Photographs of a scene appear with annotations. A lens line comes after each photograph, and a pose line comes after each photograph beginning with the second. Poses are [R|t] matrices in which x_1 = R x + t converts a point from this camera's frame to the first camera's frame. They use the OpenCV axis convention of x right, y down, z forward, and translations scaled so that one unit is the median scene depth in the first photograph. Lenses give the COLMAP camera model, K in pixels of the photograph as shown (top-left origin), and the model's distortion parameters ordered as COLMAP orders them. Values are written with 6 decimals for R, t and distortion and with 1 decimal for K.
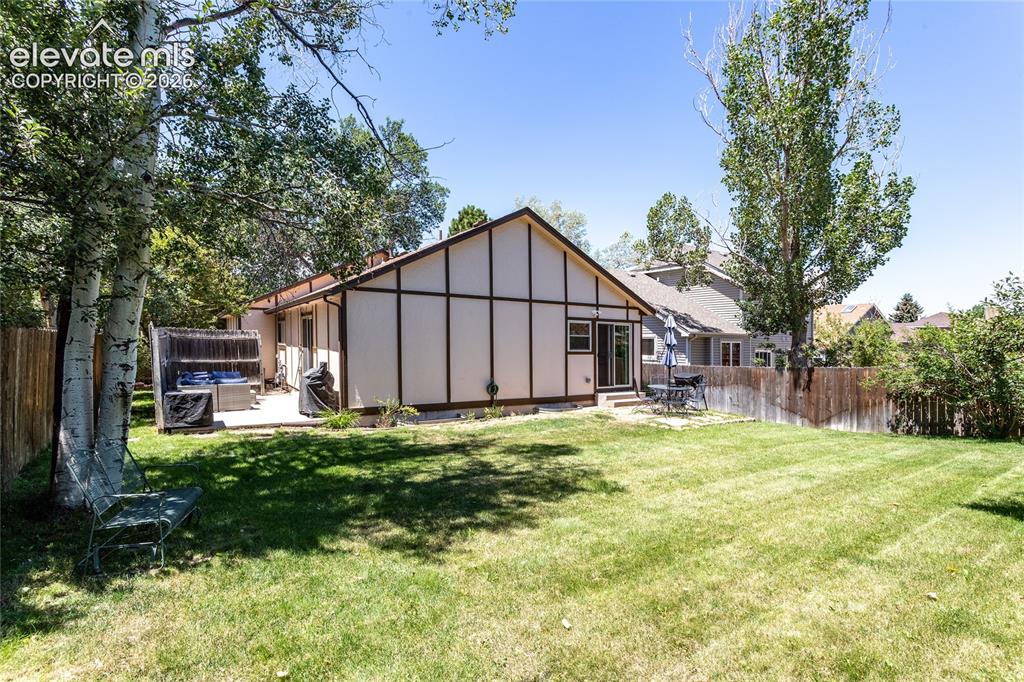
lens RADIAL K [[485.8, 0, 503.2], [0, 485.8, 336.3], [0, 0, 1]] dist [-0.004476, 0.002424]
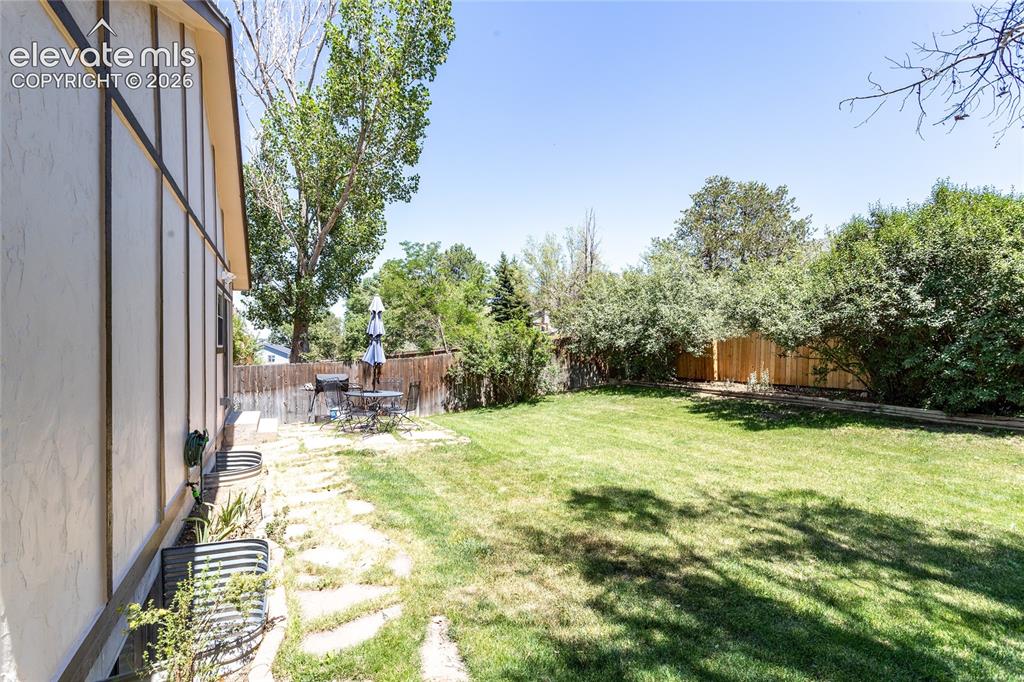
lens RADIAL K [[485.8, 0, 502.7], [0, 485.8, 335.9], [0, 0, 1]] dist [-0.004476, 0.002424]
pose [[0.128070, 0.006968, 0.991741, -0.345445], [-0.014694, 0.999879, -0.005128, 0.016844], [-0.991656, -0.013916, 0.128157, 0.682138]]
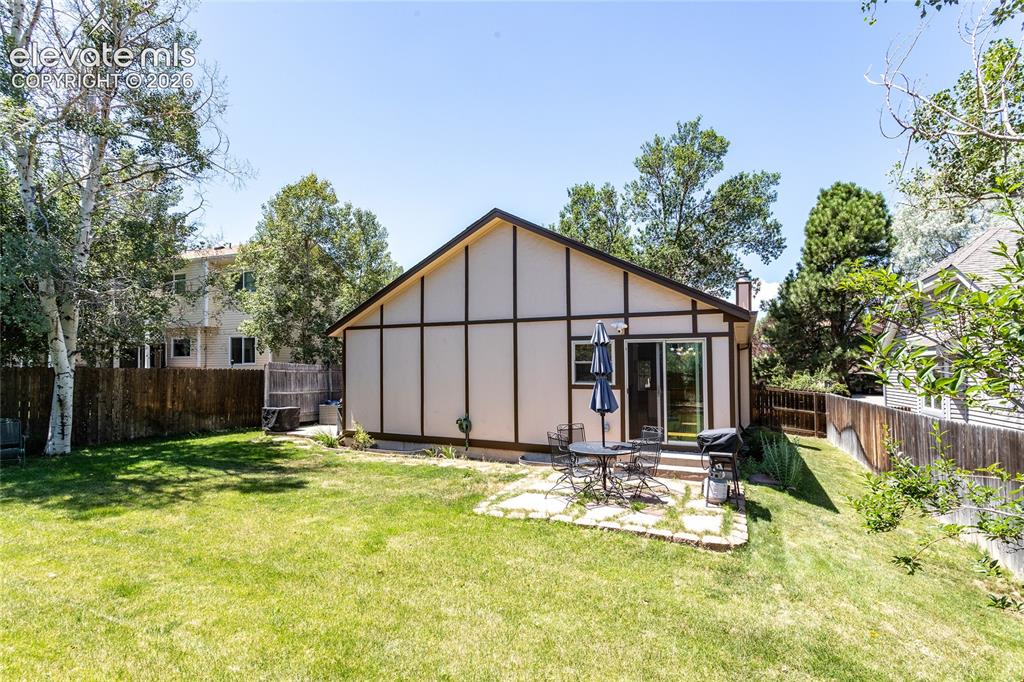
lens RADIAL K [[485.8, 0, 525.3], [0, 485.8, 355.5], [0, 0, 1]] dist [-0.004476, 0.002424]
pose [[0.543580, -0.037080, -0.838538, 0.723384], [0.020421, 0.999312, -0.030952, 0.009308], [0.839109, -0.000299, 0.543964, 0.569286]]
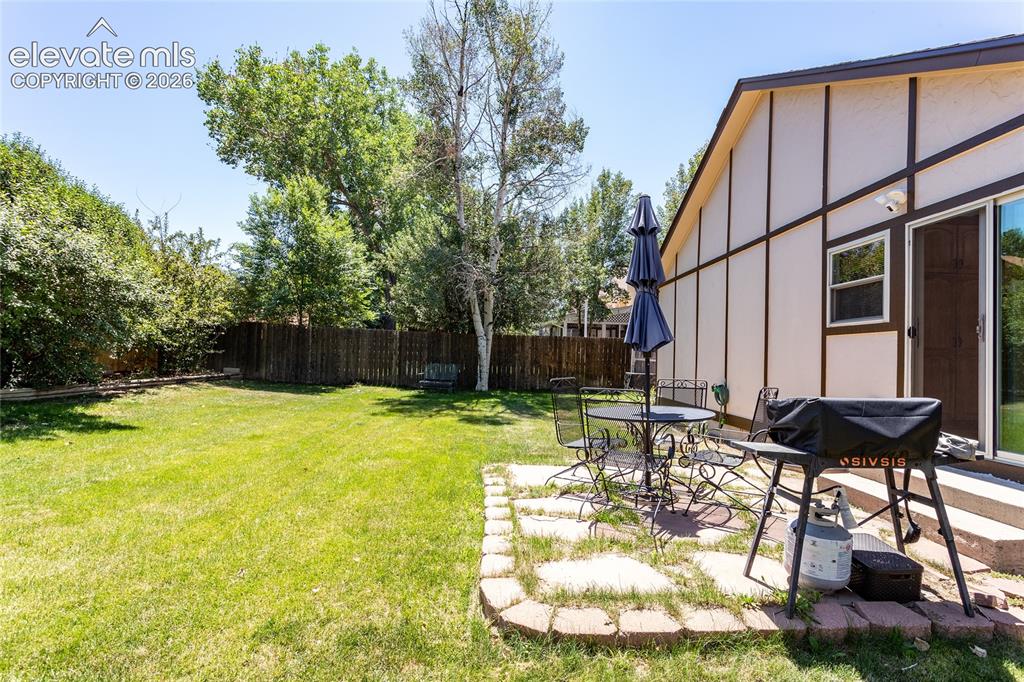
lens RADIAL K [[485.8, 0, 517.6], [0, 485.8, 352.0], [0, 0, 1]] dist [-0.004476, 0.002424]
pose [[-0.507502, -0.029337, -0.861151, 0.625826], [-0.005430, 0.999509, -0.030851, 0.066748], [0.861633, -0.010981, -0.507412, 1.016092]]
